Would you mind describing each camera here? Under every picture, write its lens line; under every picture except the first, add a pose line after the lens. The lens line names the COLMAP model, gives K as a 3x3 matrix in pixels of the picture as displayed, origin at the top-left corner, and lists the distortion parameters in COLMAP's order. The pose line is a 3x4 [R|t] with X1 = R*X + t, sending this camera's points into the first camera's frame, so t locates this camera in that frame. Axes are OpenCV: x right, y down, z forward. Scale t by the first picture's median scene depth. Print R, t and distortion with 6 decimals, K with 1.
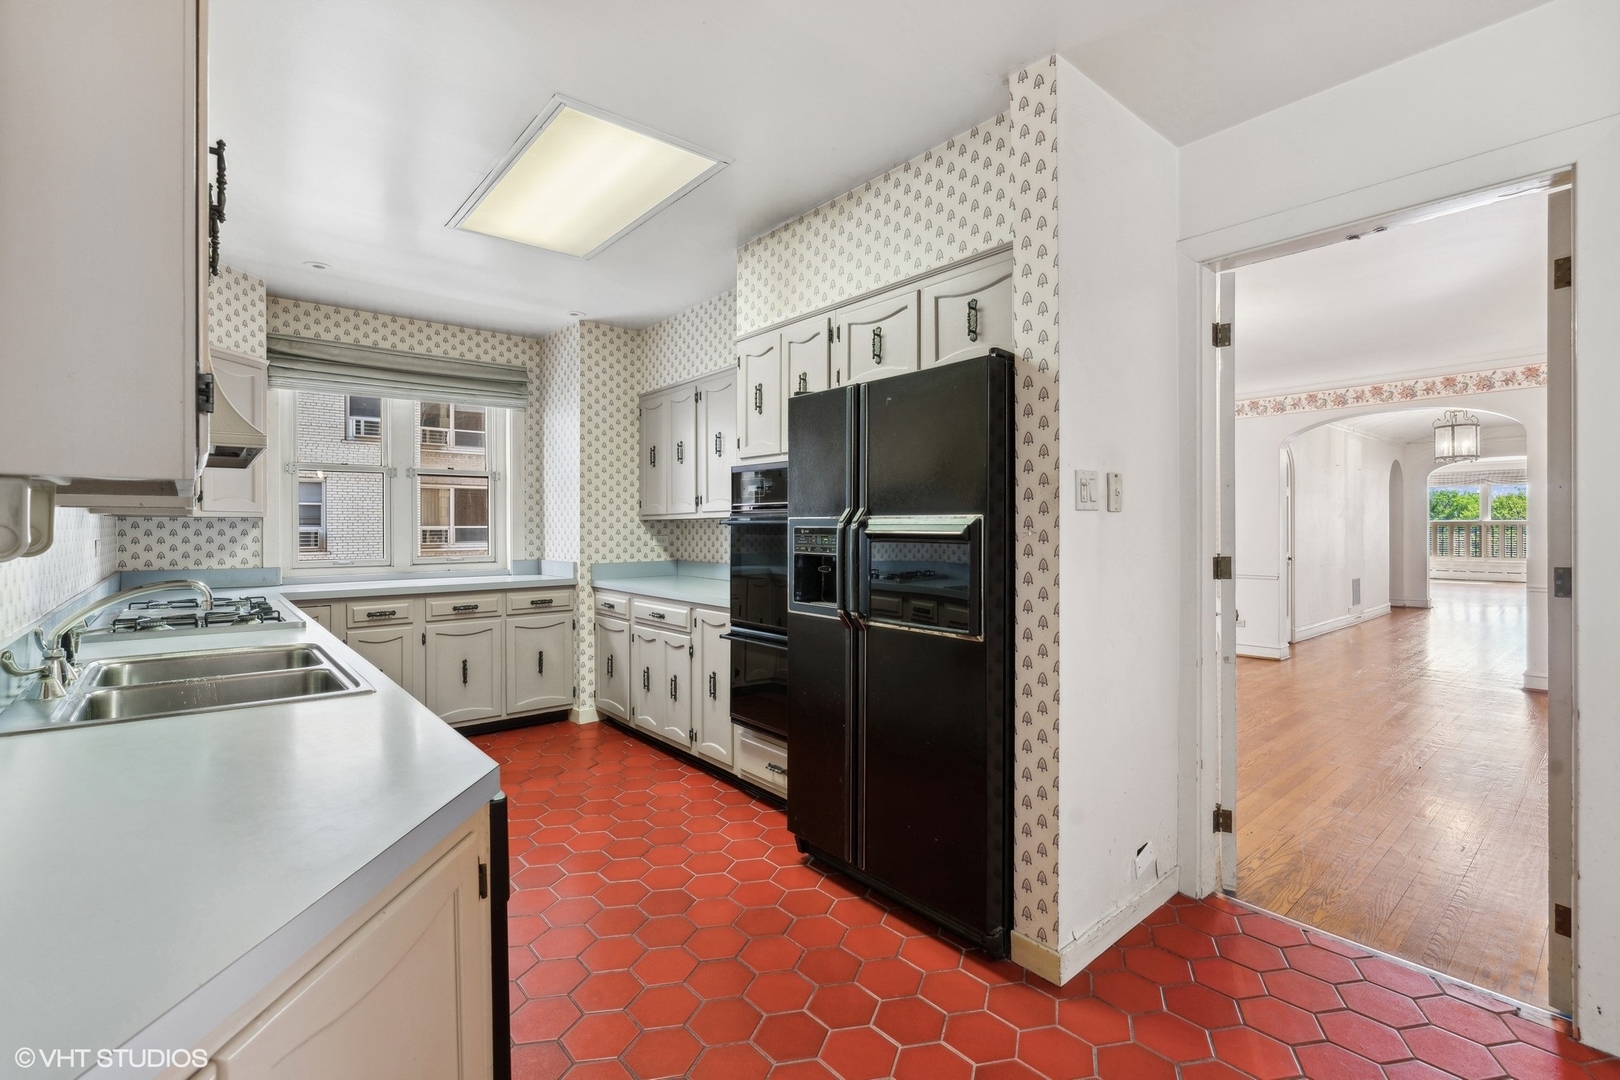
lens RADIAL K [[732.2, 0, 806.1], [0, 732.2, 532.7], [0, 0, 1]] dist [-0.004452, 0.000378]
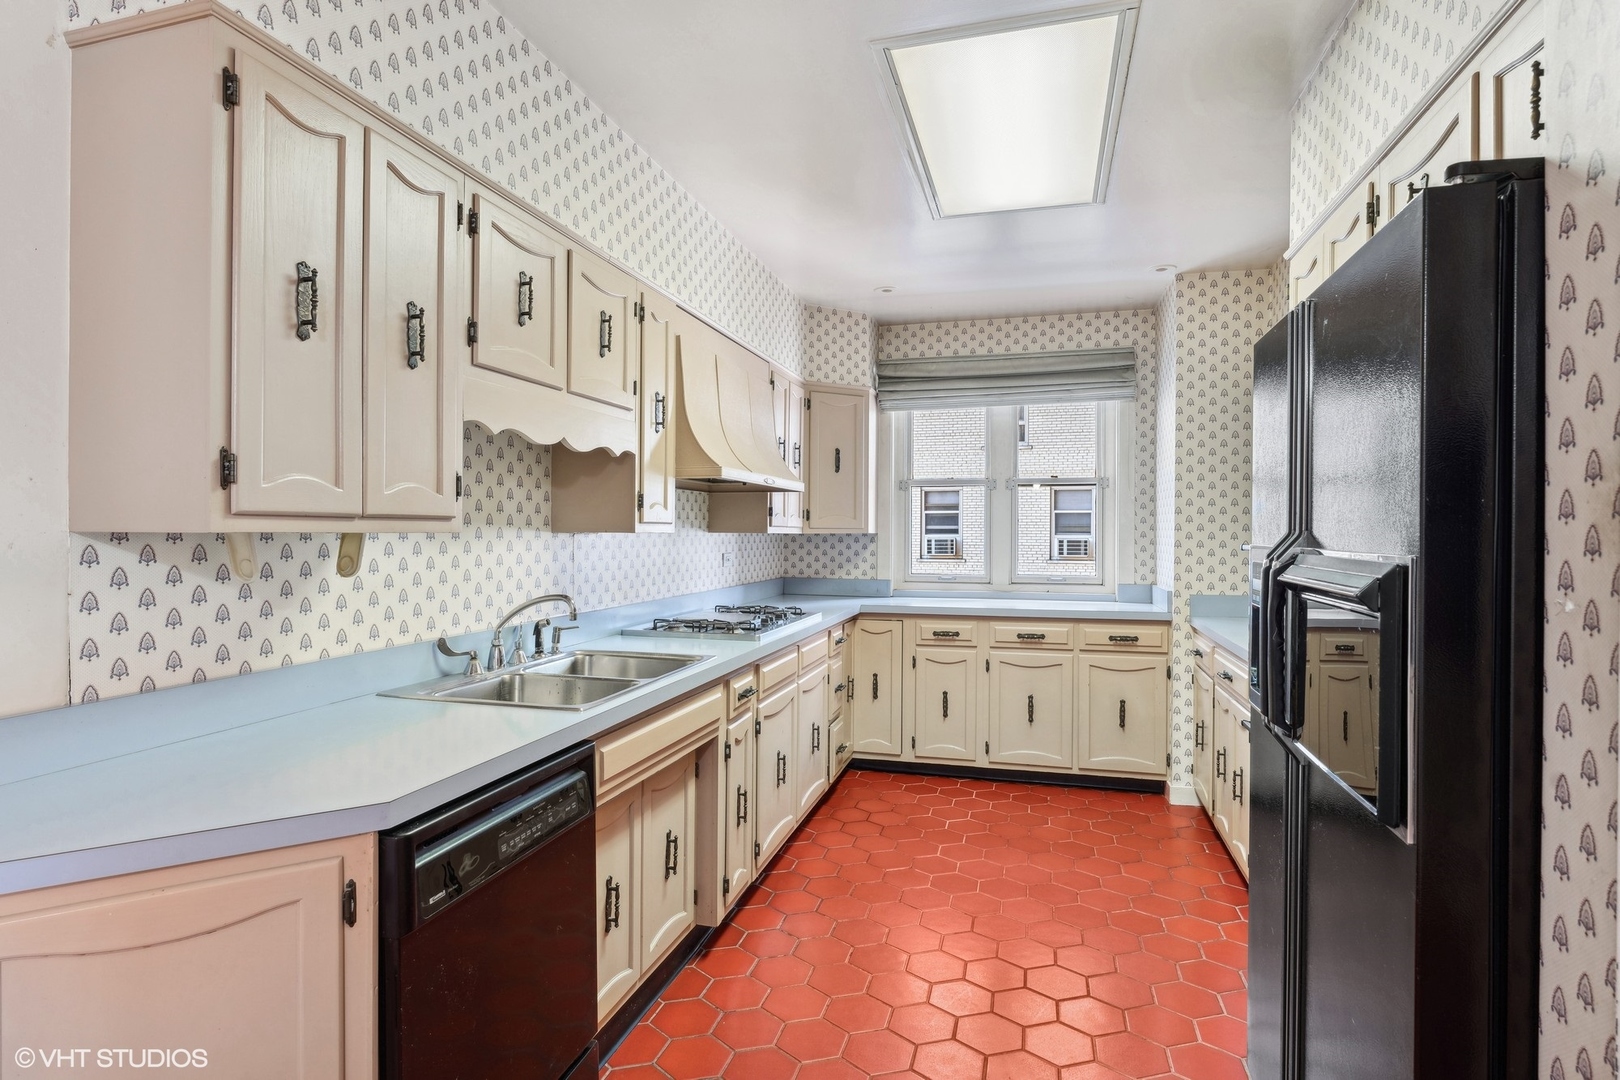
lens RADIAL K [[848.0, 0, 808.4], [0, 848.0, 536.6], [0, 0, 1]] dist [-0.003788, -0.000931]
pose [[0.564675, 0.007893, -0.825276, 0.202457], [-0.011178, 0.999936, 0.001915, -0.014630], [0.825238, 0.008144, 0.564727, 0.185571]]
